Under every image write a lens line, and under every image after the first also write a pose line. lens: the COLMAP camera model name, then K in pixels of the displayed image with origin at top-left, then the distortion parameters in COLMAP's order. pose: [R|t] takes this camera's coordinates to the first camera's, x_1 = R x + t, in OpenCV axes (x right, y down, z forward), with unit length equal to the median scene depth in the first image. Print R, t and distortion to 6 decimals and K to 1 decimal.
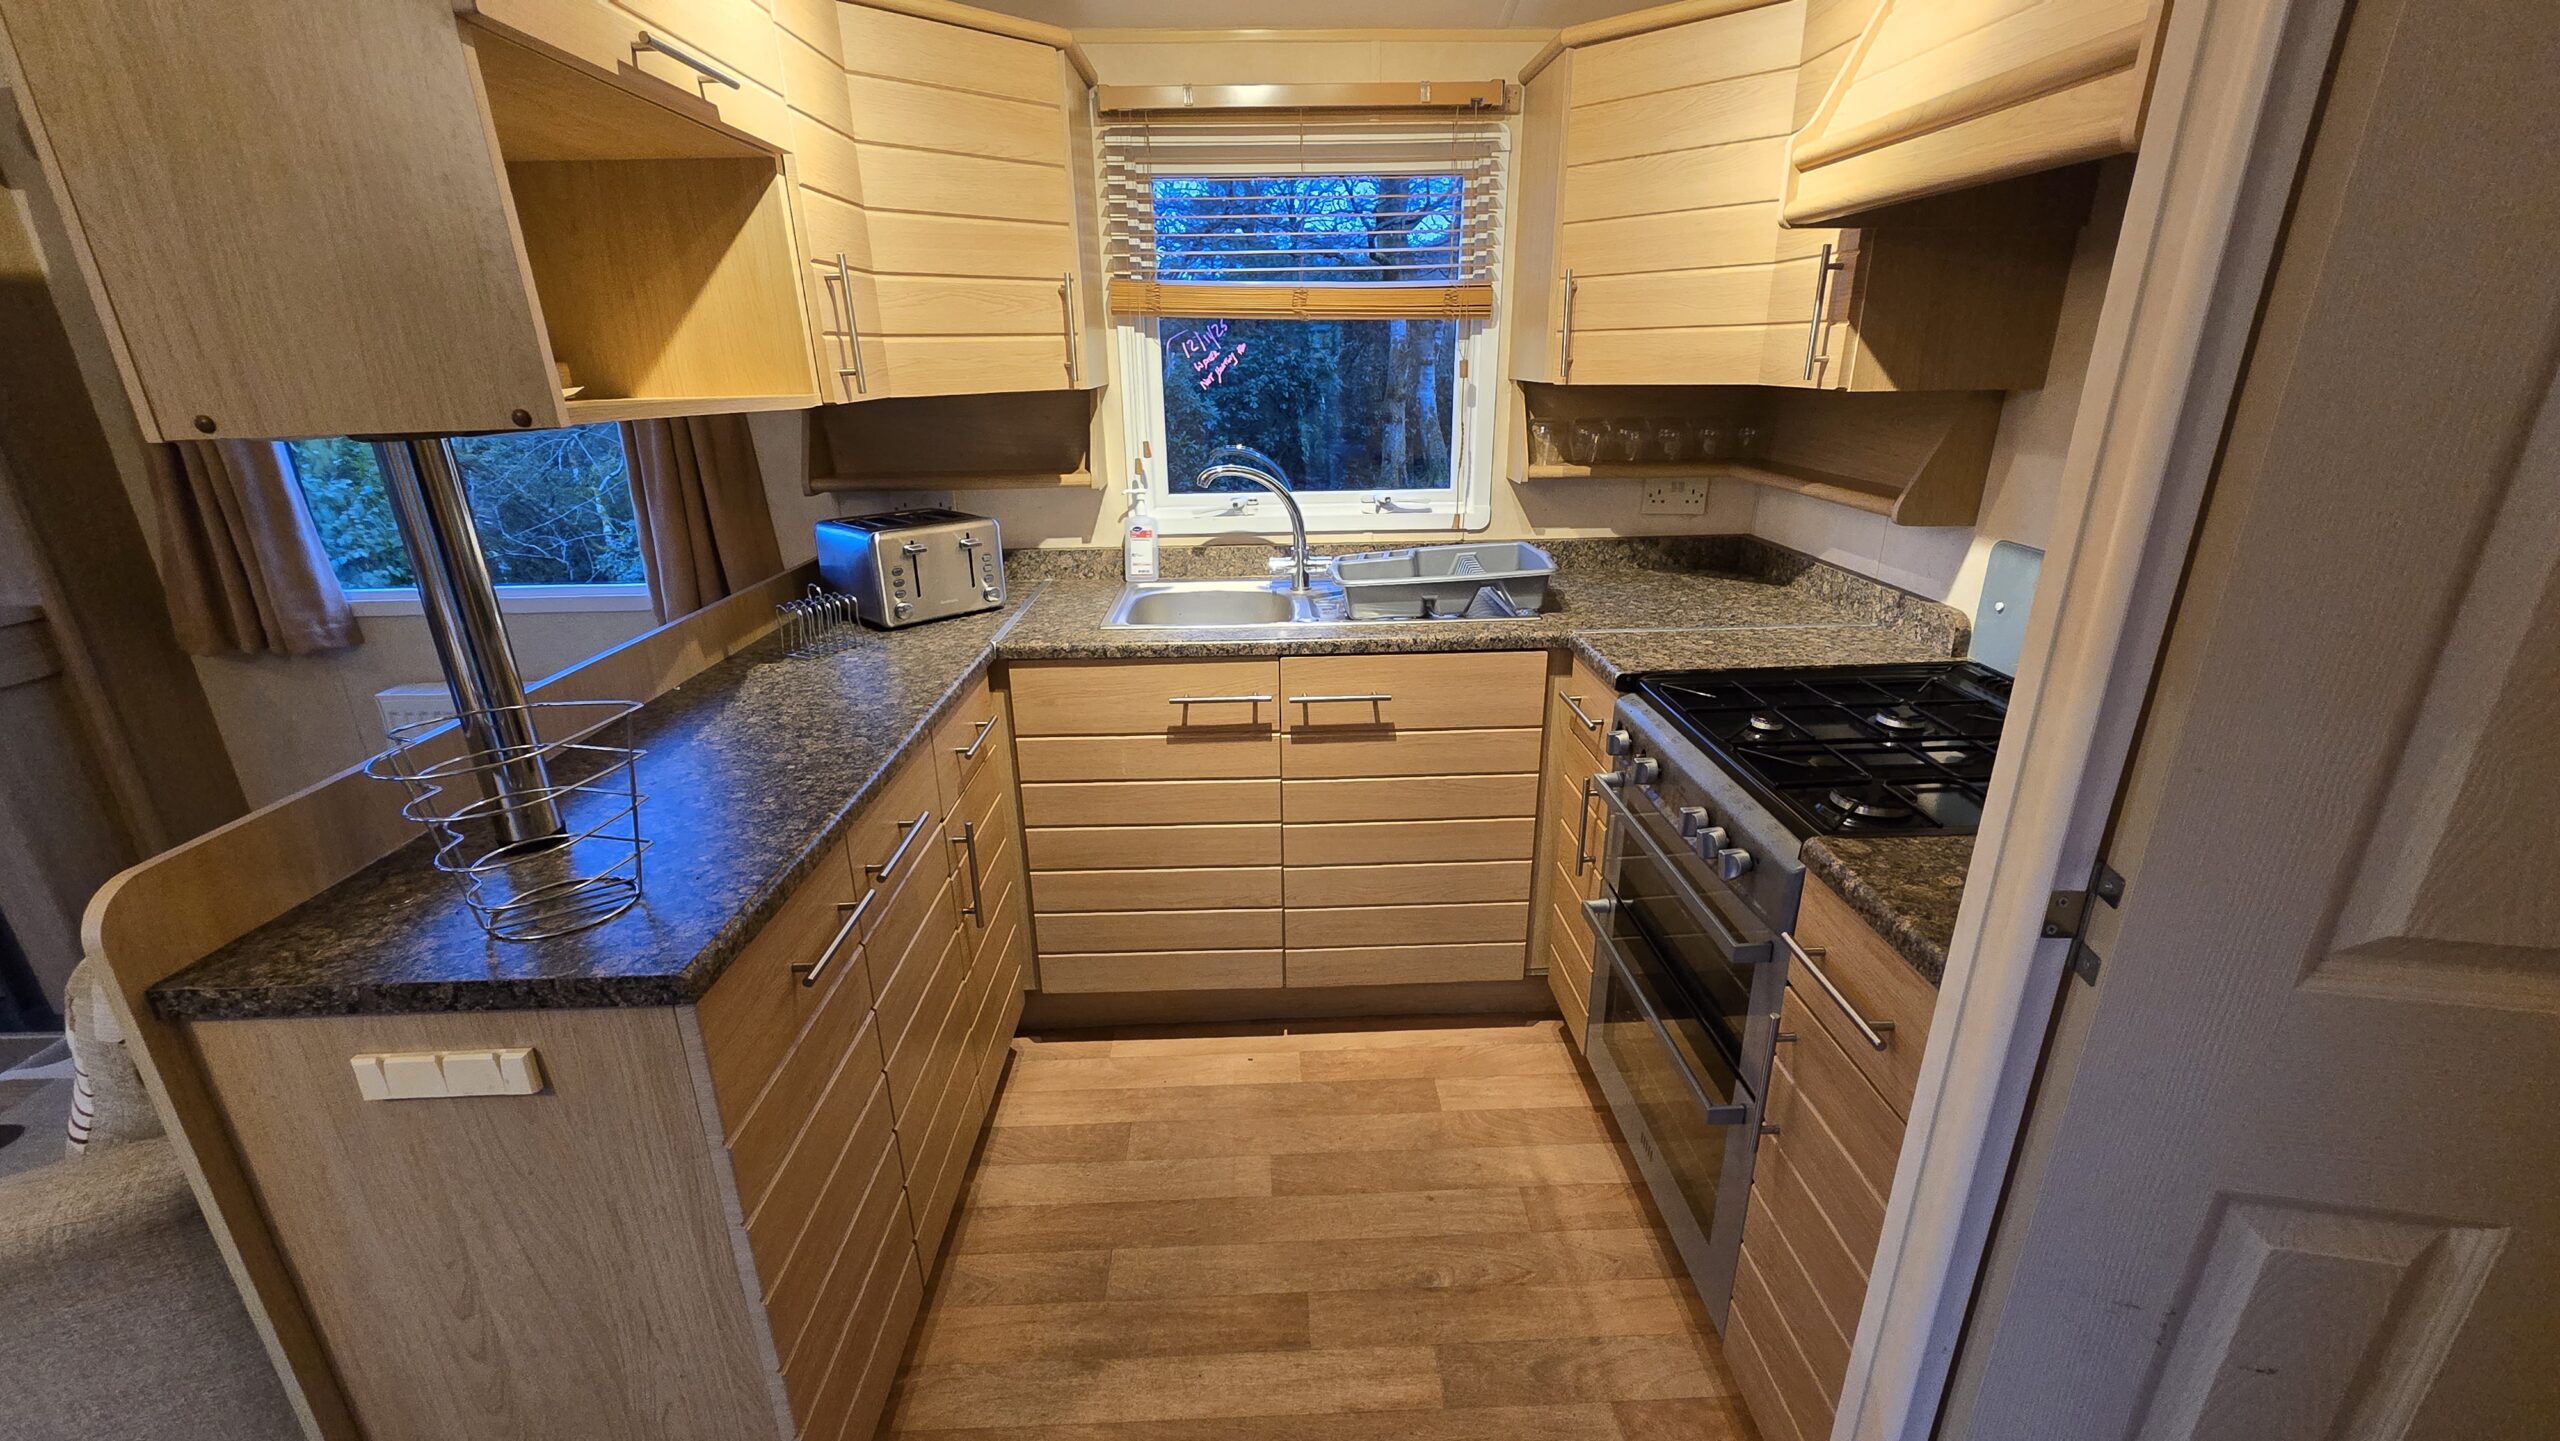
lens RADIAL K [[1041.3, 0, 1287.1], [0, 1041.3, 733.5], [0, 0, 1]] dist [-0.003962, 0.000882]
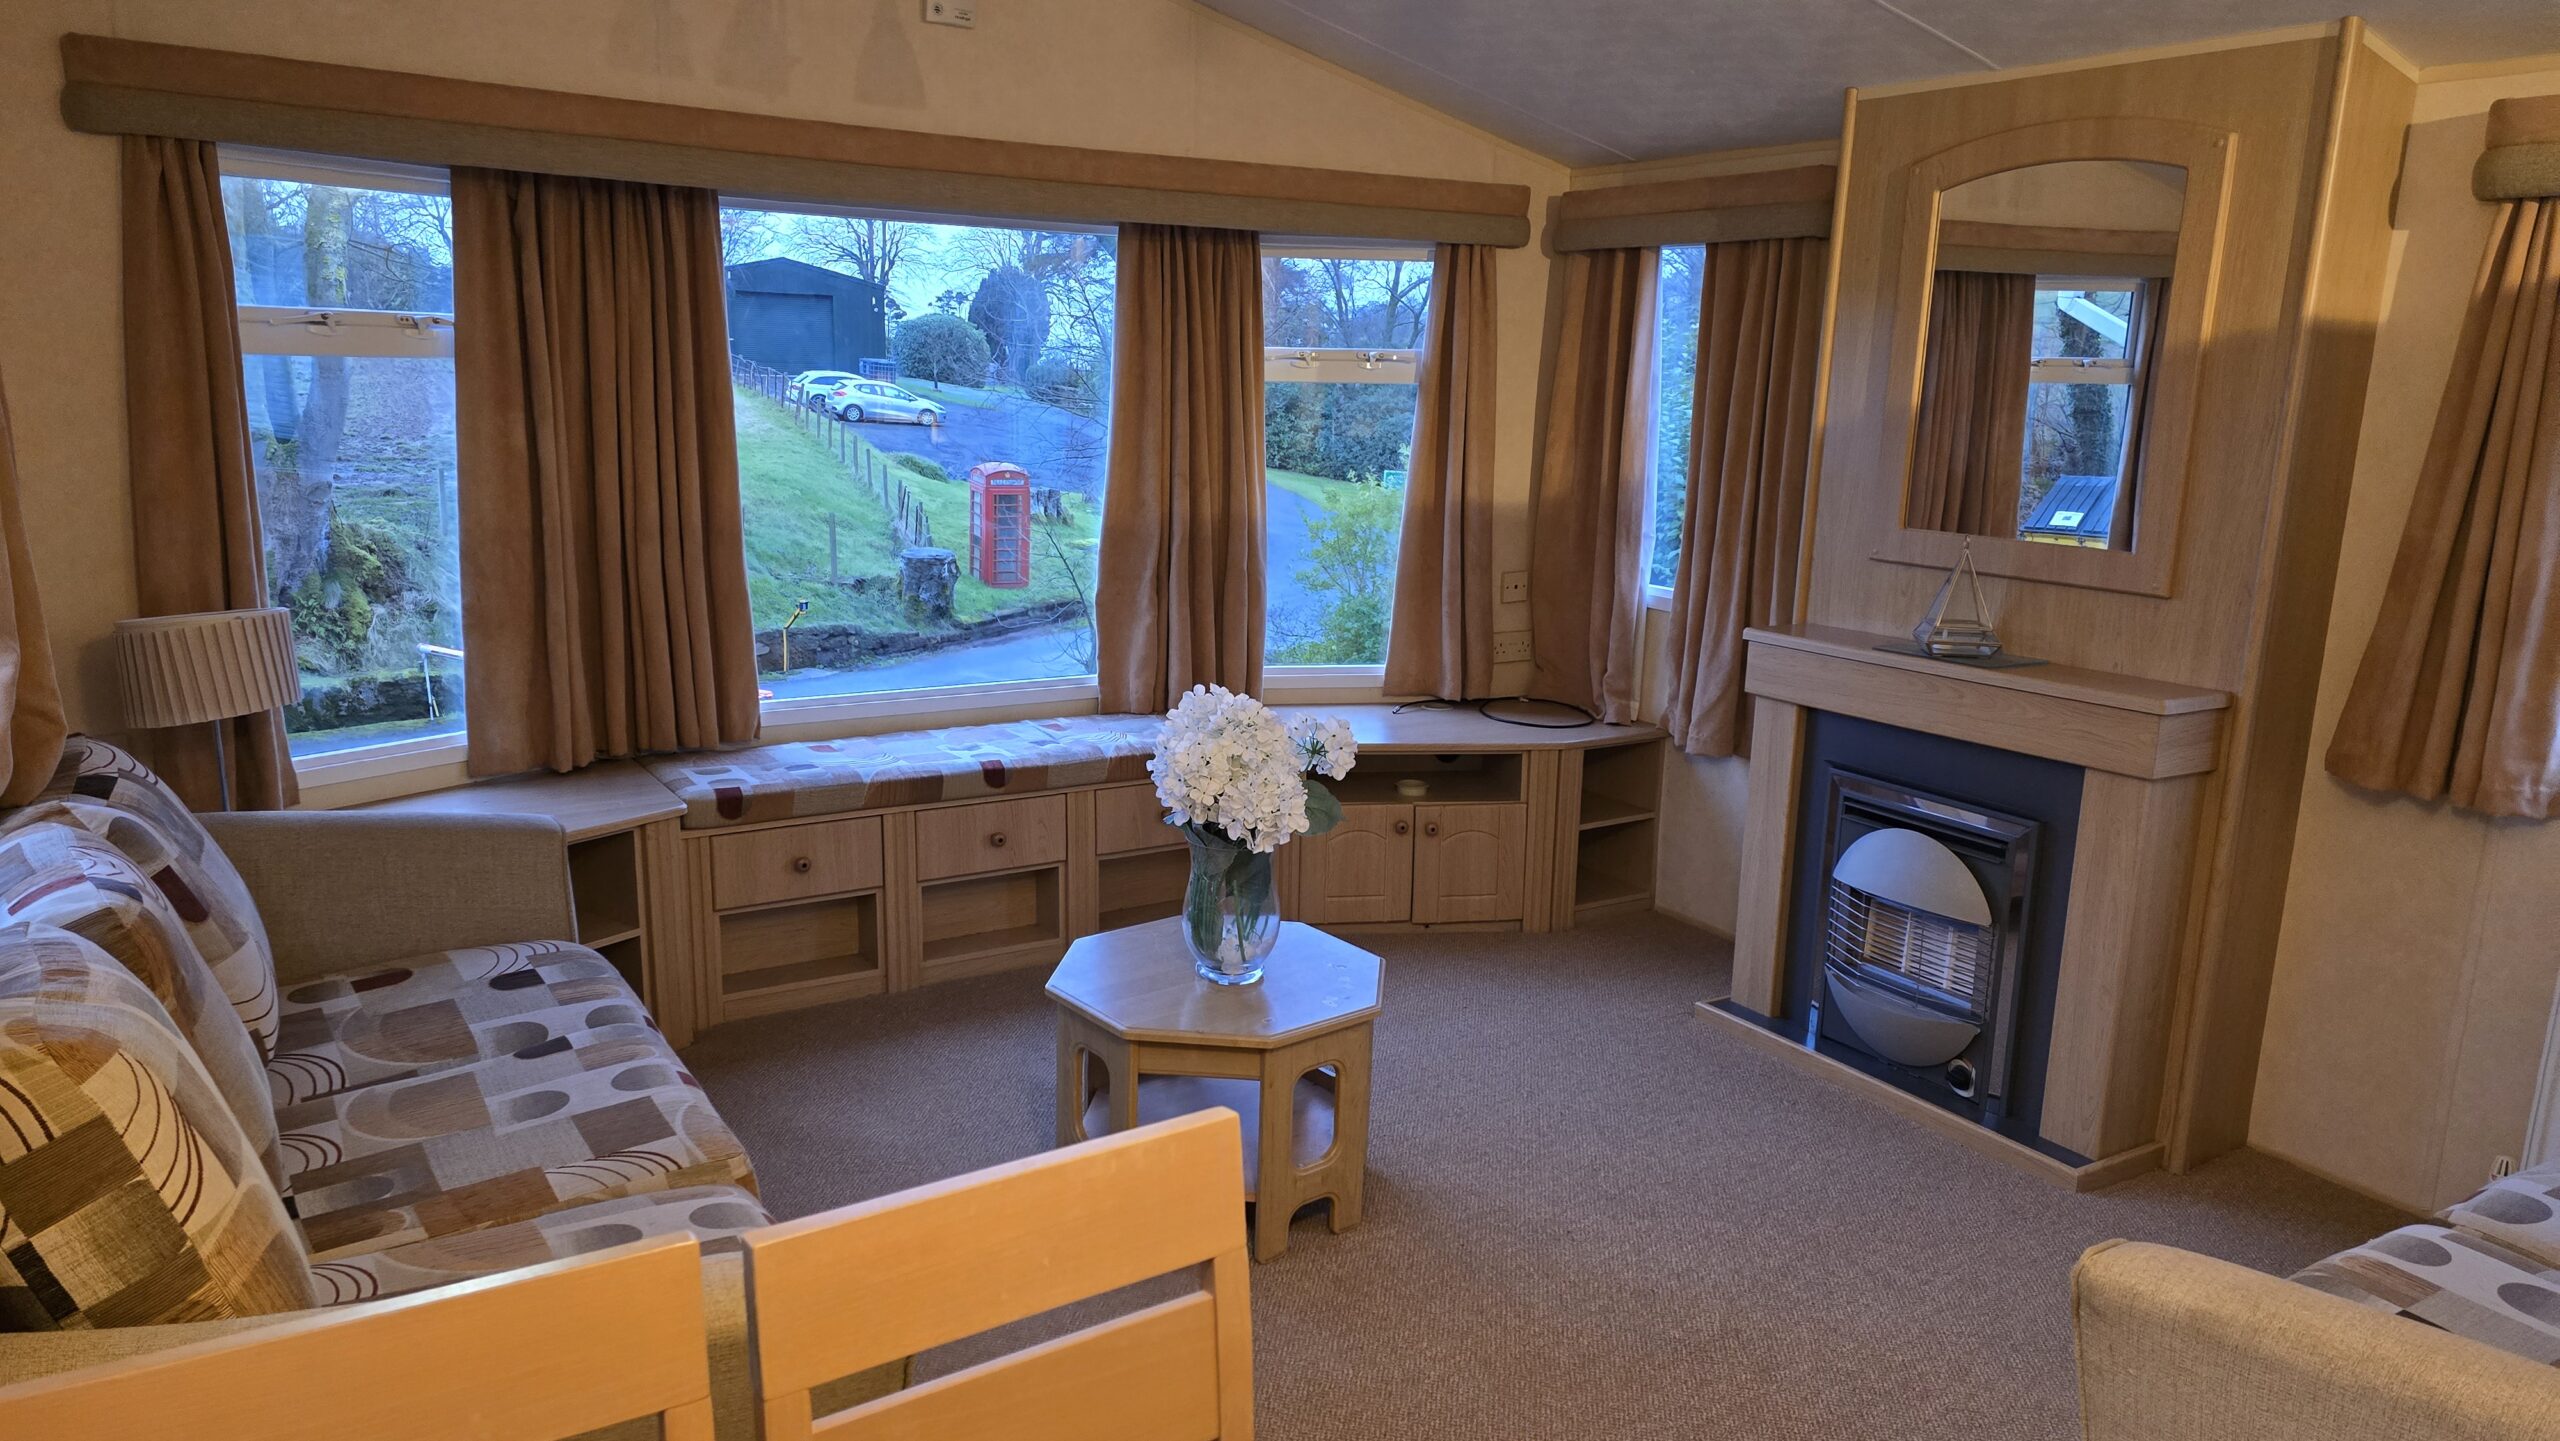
lens RADIAL K [[1700.4, 0, 1260.9], [0, 1700.4, 717.5], [0, 0, 1]] dist [0.071610, -0.061465]
pose [[0.489862, 0.203599, -0.847693, -0.746959], [-0.329124, 0.943584, 0.036438, 0.214131], [0.807287, 0.261146, 0.529235, -0.792681]]
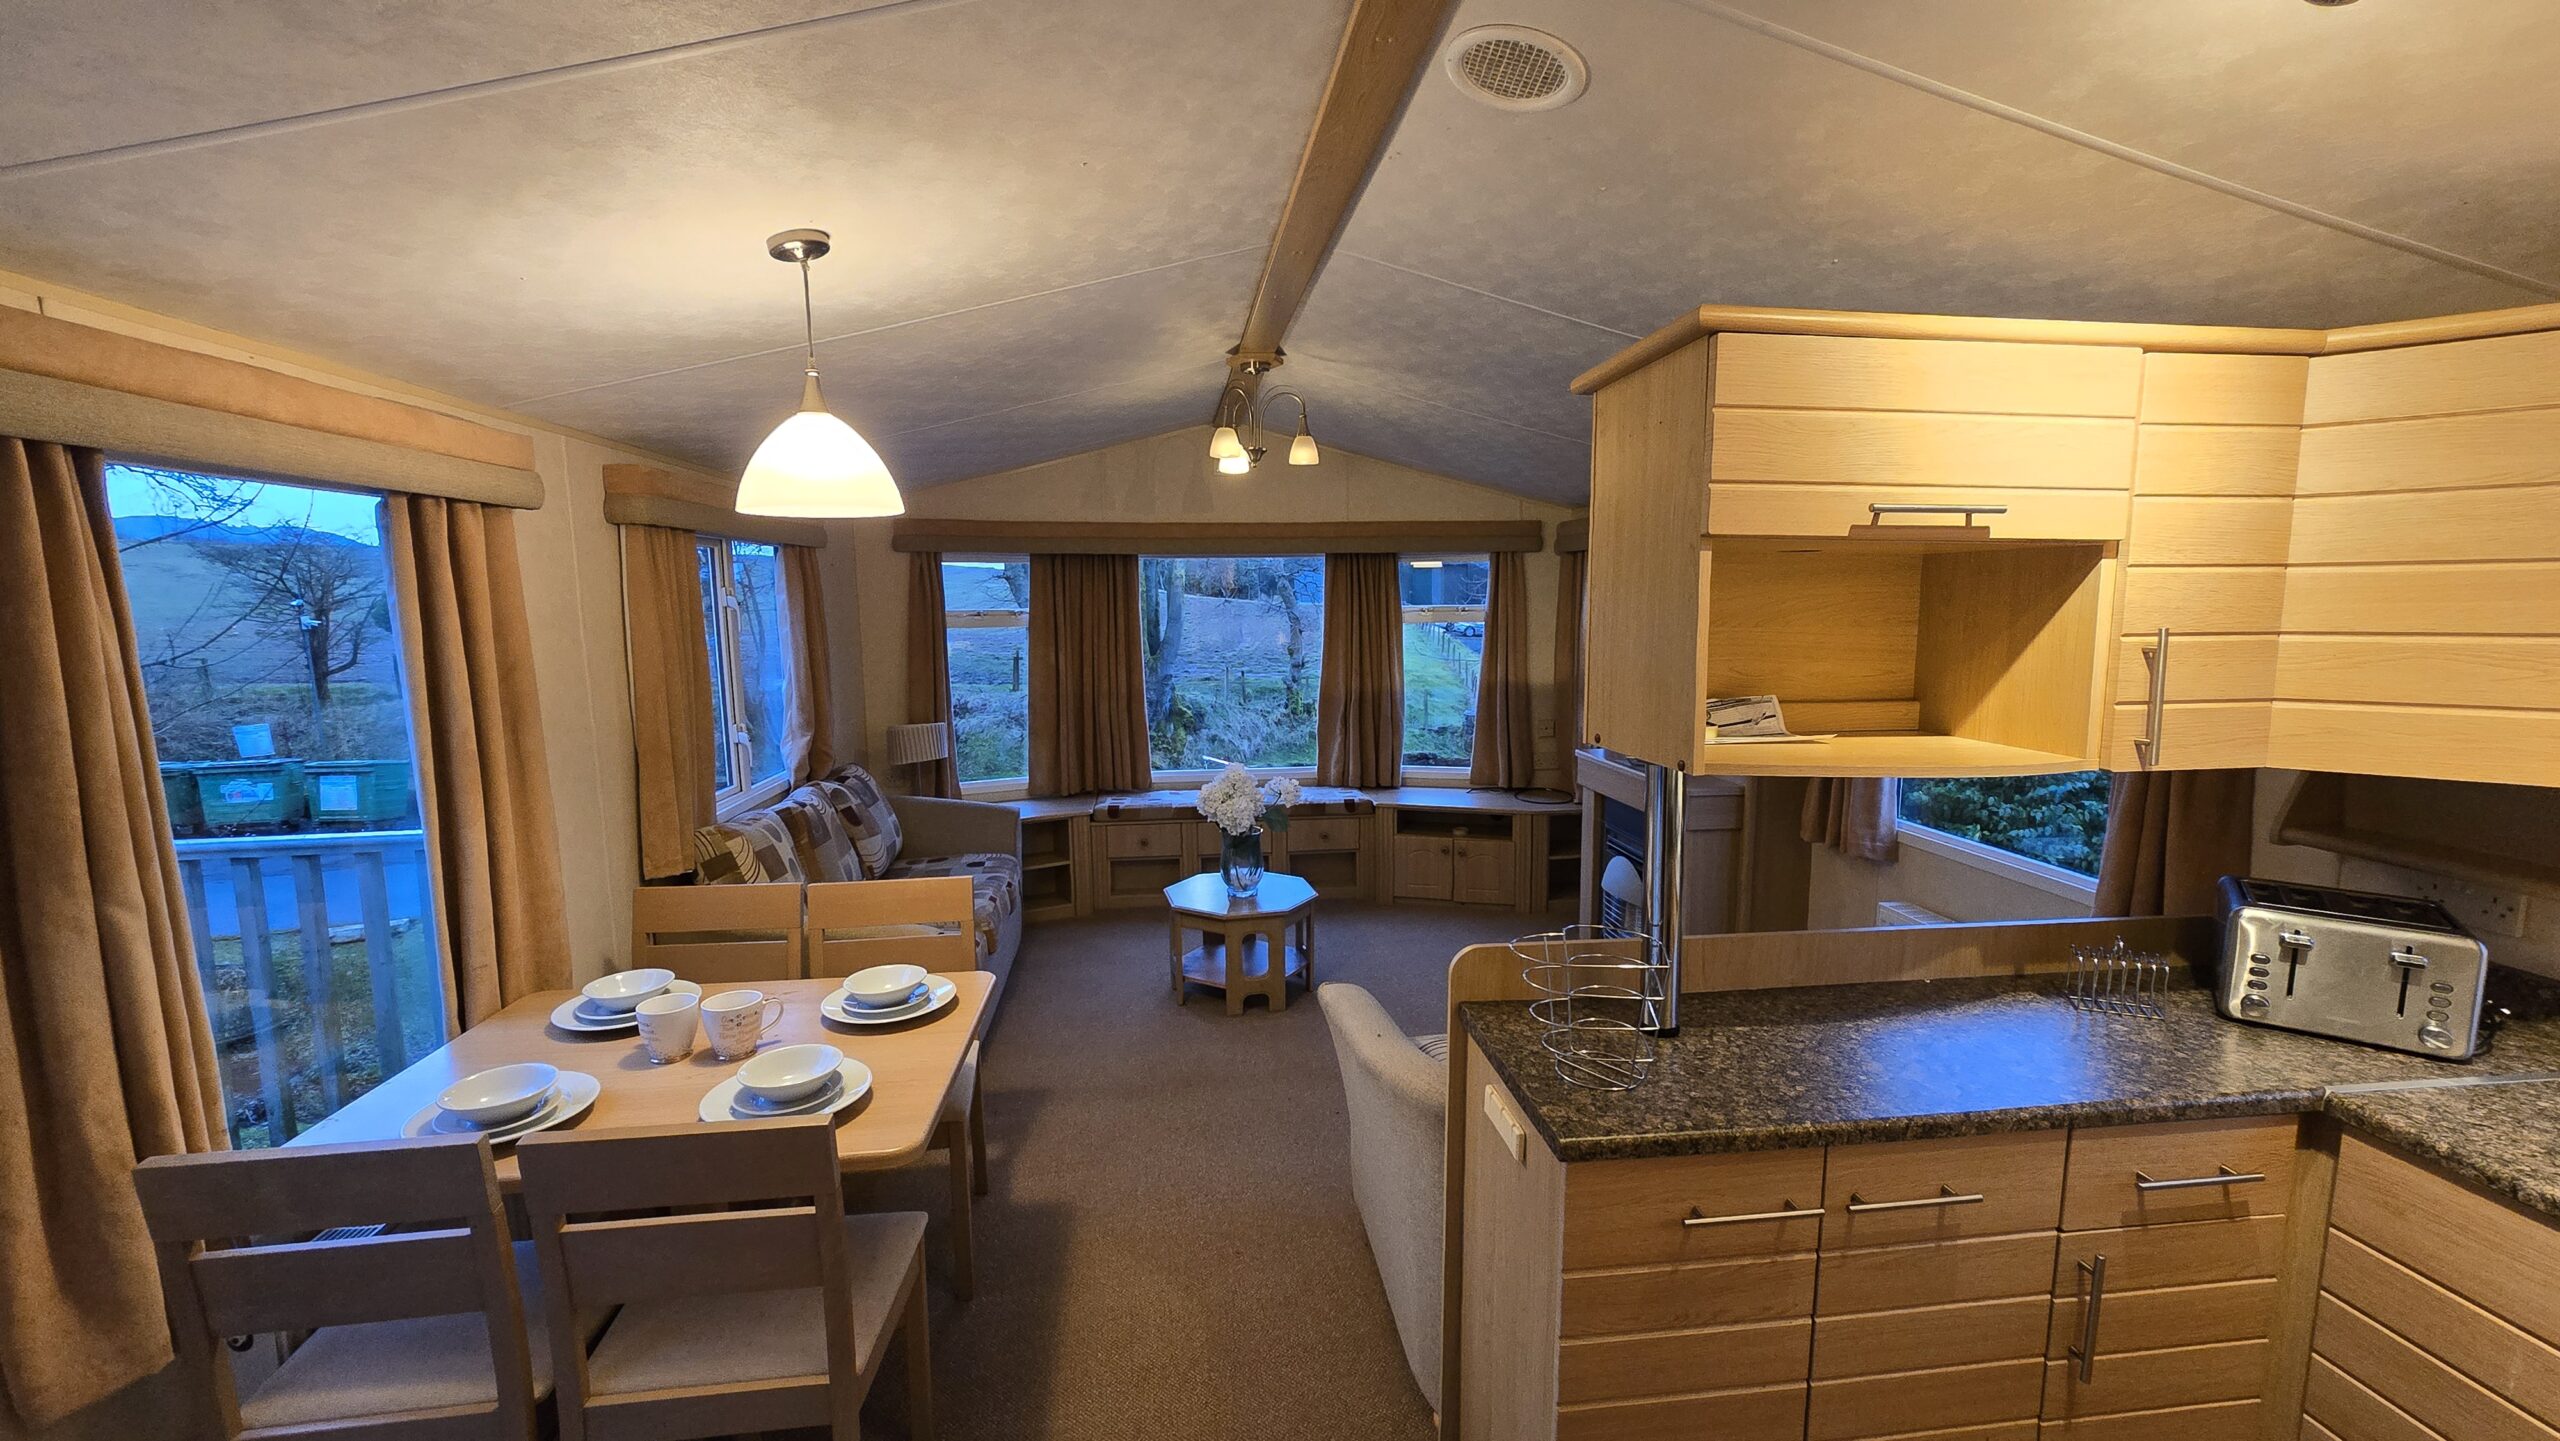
lens RADIAL K [[1041.3, 0, 1288.0], [0, 1041.3, 726.5], [0, 0, 1]] dist [-0.003962, 0.000882]
pose [[0.084900, 0.137381, -0.986873, 0.613665], [-0.335828, 0.936442, 0.101469, -0.269854], [0.938089, 0.322805, 0.125640, 0.204288]]
